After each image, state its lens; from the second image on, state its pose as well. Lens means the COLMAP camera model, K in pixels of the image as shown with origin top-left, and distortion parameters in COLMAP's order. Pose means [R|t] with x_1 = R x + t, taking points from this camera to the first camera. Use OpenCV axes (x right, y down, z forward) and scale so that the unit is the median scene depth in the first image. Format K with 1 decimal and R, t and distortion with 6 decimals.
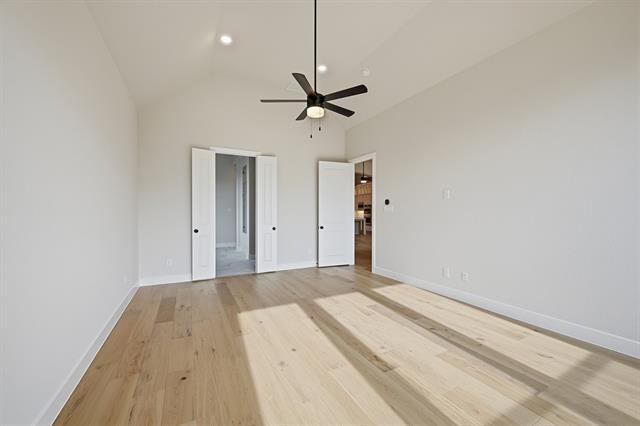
lens RADIAL K [[253.8, 0, 320.3], [0, 253.8, 212.2], [0, 0, 1]] dist [0.000510, -0.000162]
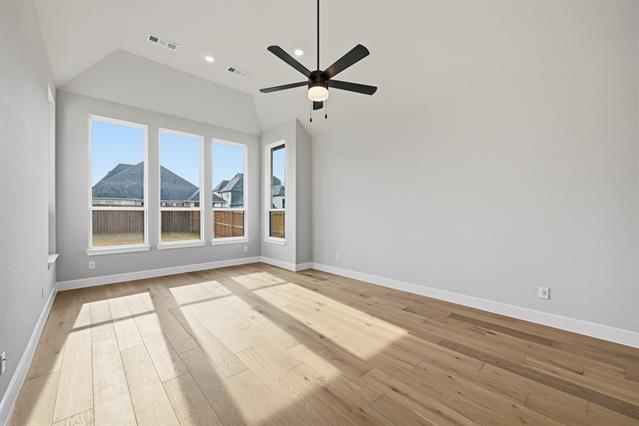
lens RADIAL K [[254.4, 0, 318.9], [0, 254.4, 214.2], [0, 0, 1]] dist [-0.001293, 0.000147]
pose [[-0.968732, 0.003068, -0.248091, 0.189493], [0.001510, 0.999978, 0.006471, -0.002761], [0.248105, 0.005894, -0.968715, 1.851442]]
